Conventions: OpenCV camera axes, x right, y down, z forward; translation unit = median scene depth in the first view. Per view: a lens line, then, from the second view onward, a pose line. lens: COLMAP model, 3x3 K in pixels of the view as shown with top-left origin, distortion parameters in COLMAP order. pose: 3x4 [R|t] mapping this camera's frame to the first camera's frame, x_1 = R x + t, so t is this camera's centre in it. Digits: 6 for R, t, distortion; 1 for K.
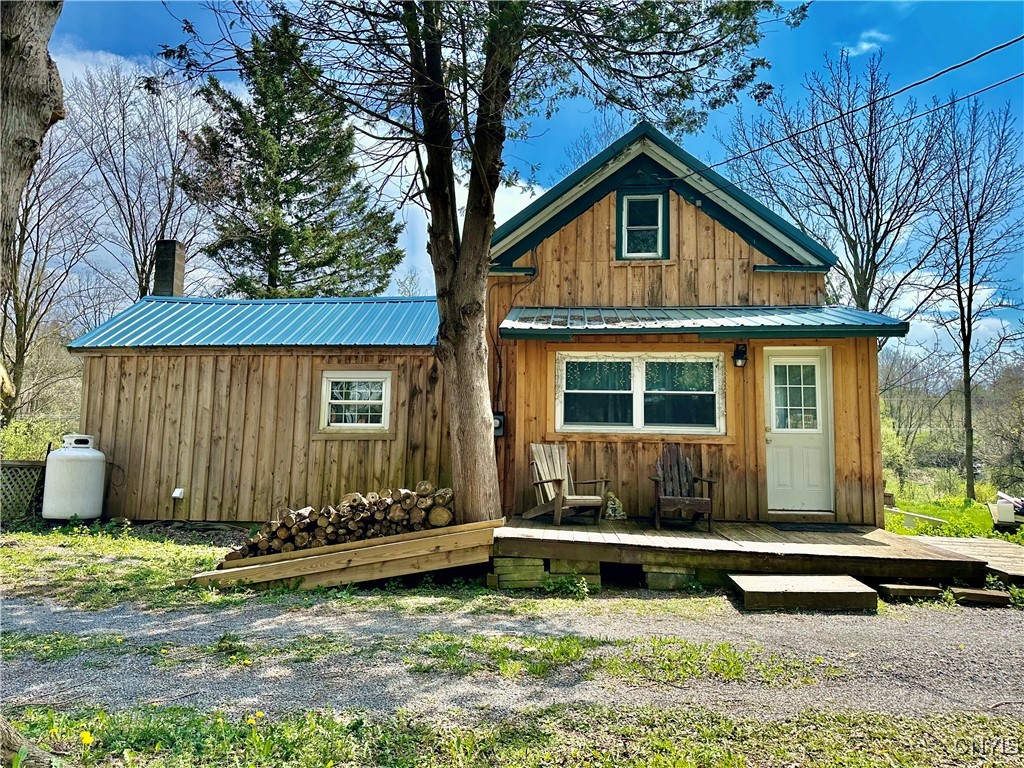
lens RADIAL K [[717.7, 0, 512.0], [0, 717.7, 384.0], [0, 0, 1]] dist [0.146062, -0.220124]
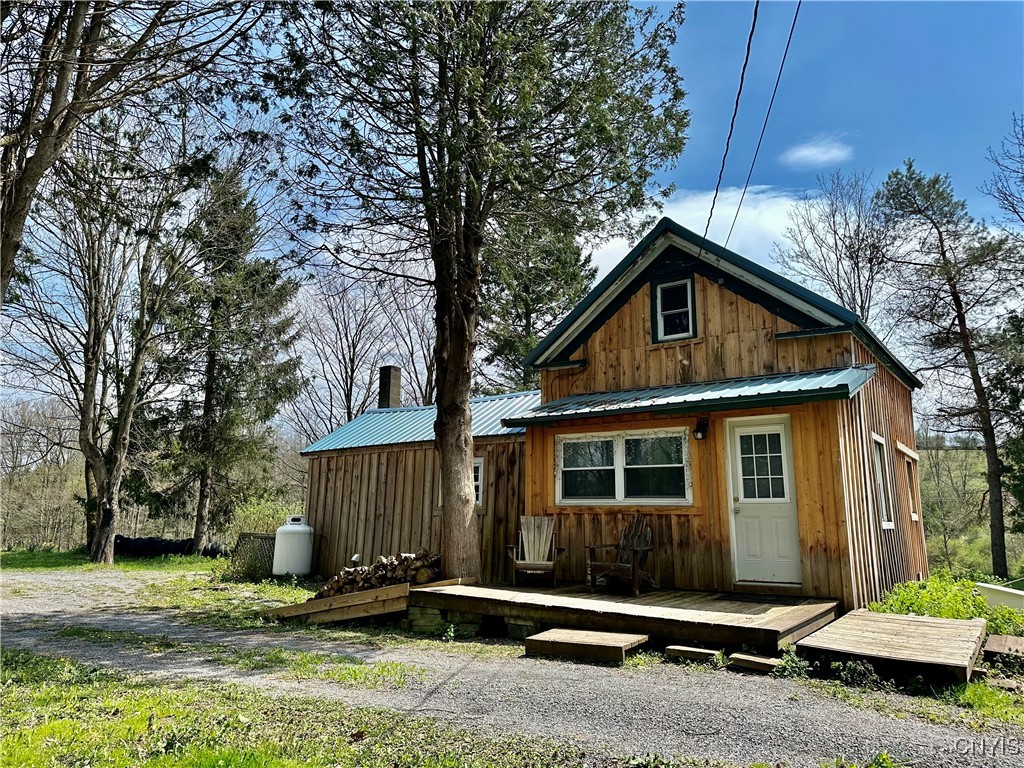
lens RADIAL K [[717.7, 0, 512.0], [0, 717.7, 384.0], [0, 0, 1]] dist [0.146062, -0.220124]
pose [[0.870336, -0.101812, -0.481818, 0.573867], [0.050896, 0.991753, -0.117629, 0.006047], [0.489821, 0.077854, 0.868340, -0.048217]]
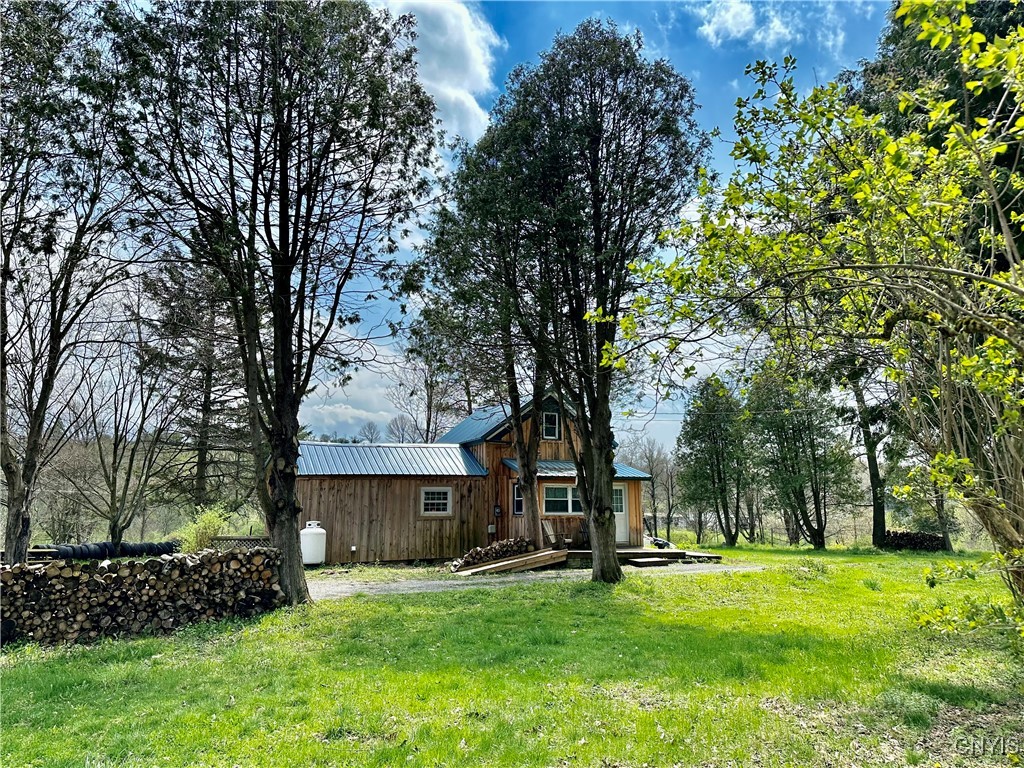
lens RADIAL K [[717.7, 0, 512.0], [0, 717.7, 384.0], [0, 0, 1]] dist [0.146062, -0.220124]
pose [[0.864426, 0.065947, 0.498417, -1.363221], [-0.027087, 0.996029, -0.084811, -0.180556], [-0.502030, 0.059812, 0.862779, -1.212576]]
